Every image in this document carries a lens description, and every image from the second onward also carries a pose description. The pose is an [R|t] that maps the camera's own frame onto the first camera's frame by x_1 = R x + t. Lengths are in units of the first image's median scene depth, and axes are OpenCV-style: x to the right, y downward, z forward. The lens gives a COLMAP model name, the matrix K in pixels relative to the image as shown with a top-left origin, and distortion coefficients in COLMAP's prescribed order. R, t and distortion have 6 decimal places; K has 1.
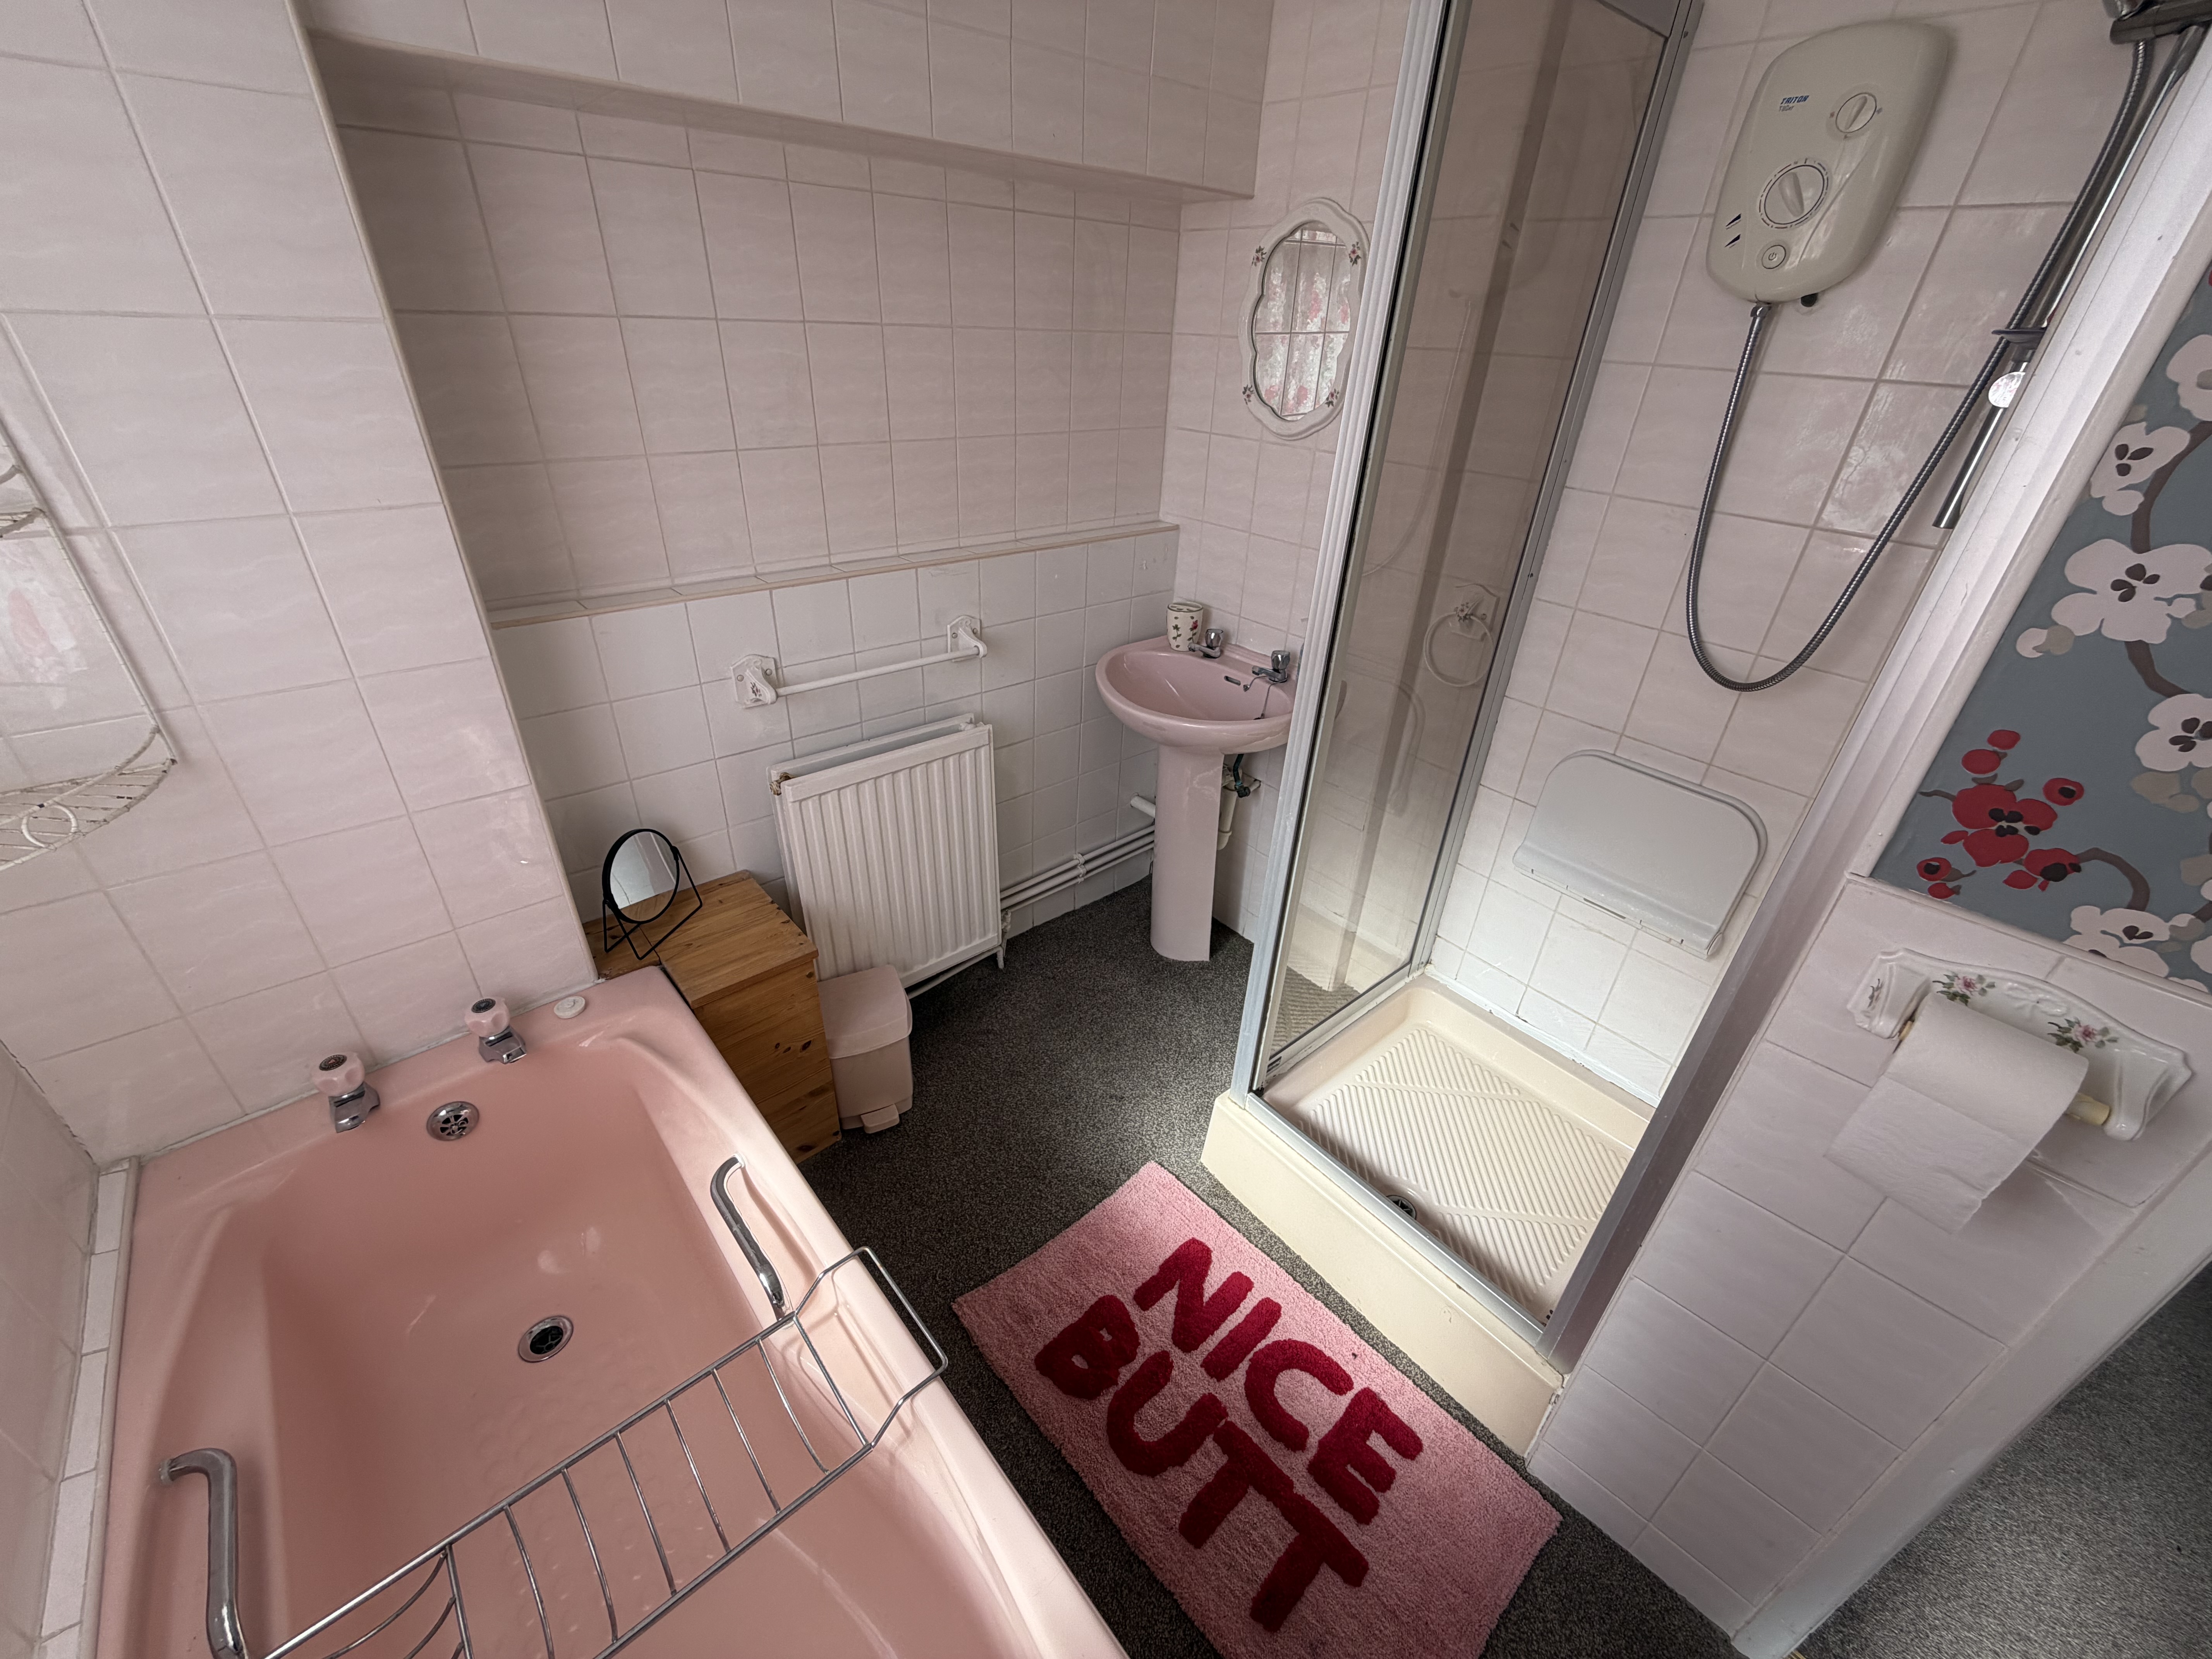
lens RADIAL K [[883.2, 0, 1105.4], [0, 883.2, 830.6], [0, 0, 1]] dist [0.003048, -0.000122]
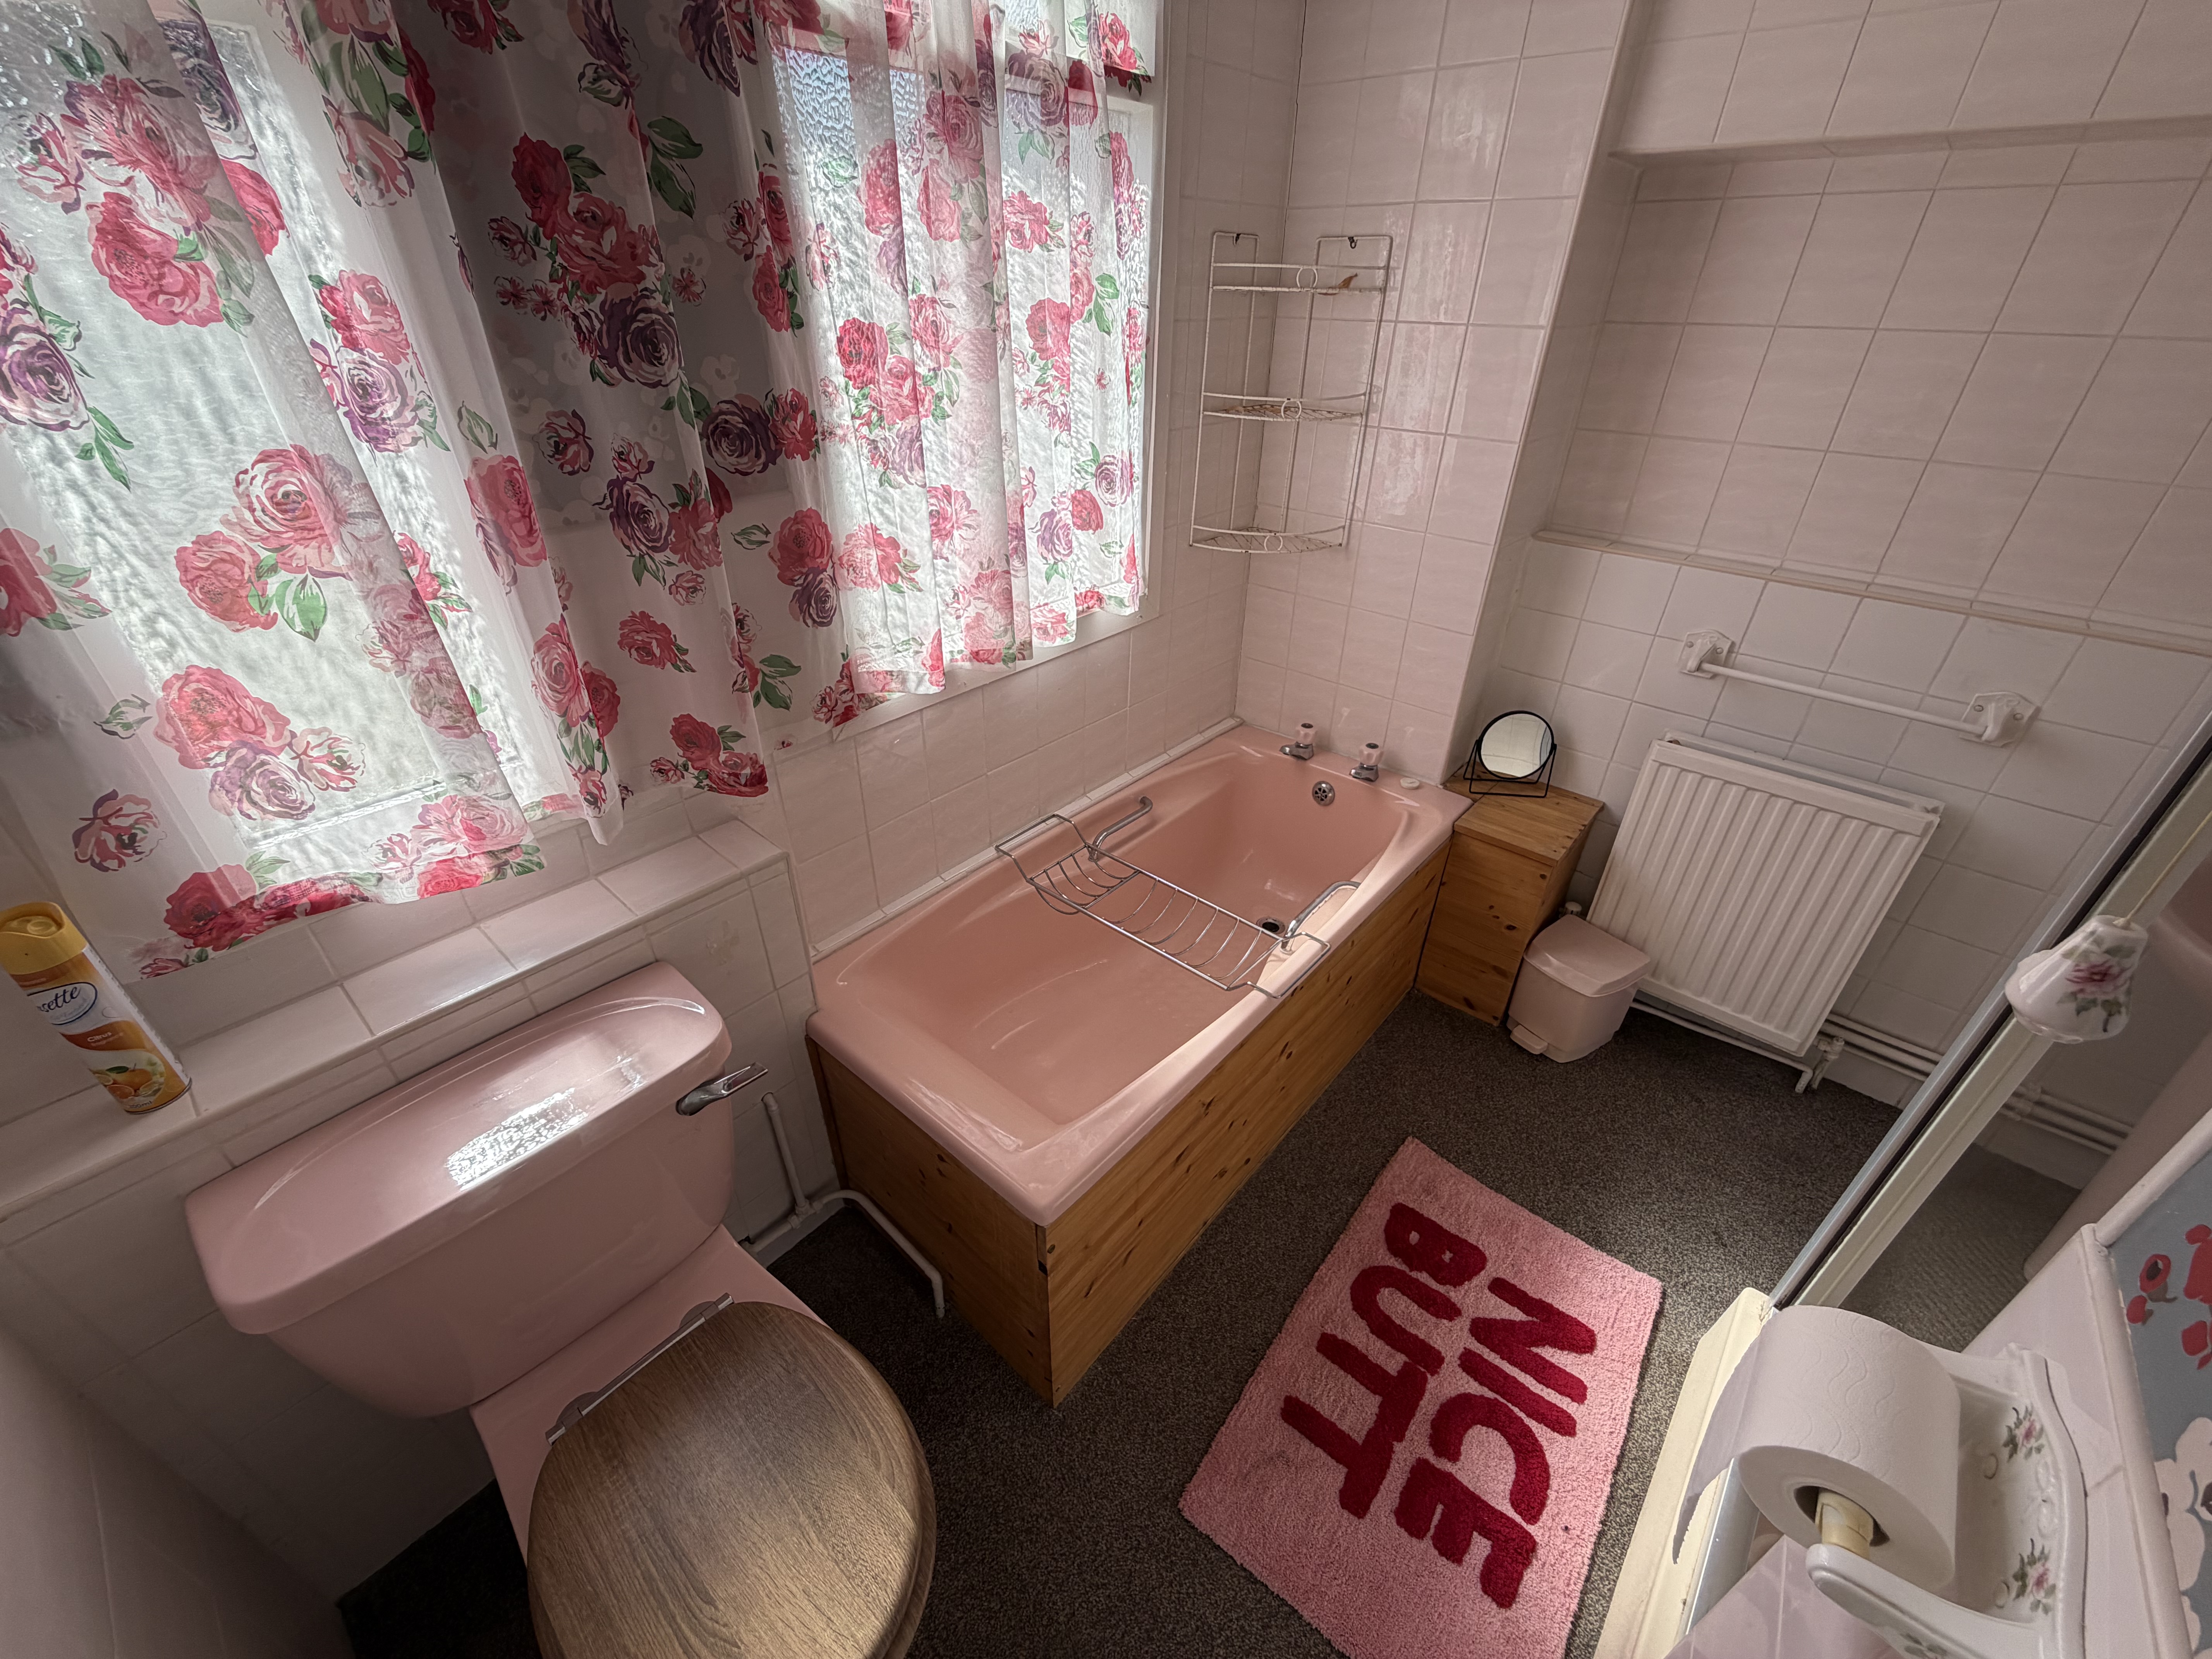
lens RADIAL K [[883.2, 0, 1099.6], [0, 883.2, 832.7], [0, 0, 1]] dist [0.003048, -0.000122]
pose [[0.135662, 0.497063, -0.857044, 0.632235], [-0.504945, 0.778951, 0.371843, -0.025935], [0.852424, 0.382315, 0.356663, 0.046131]]
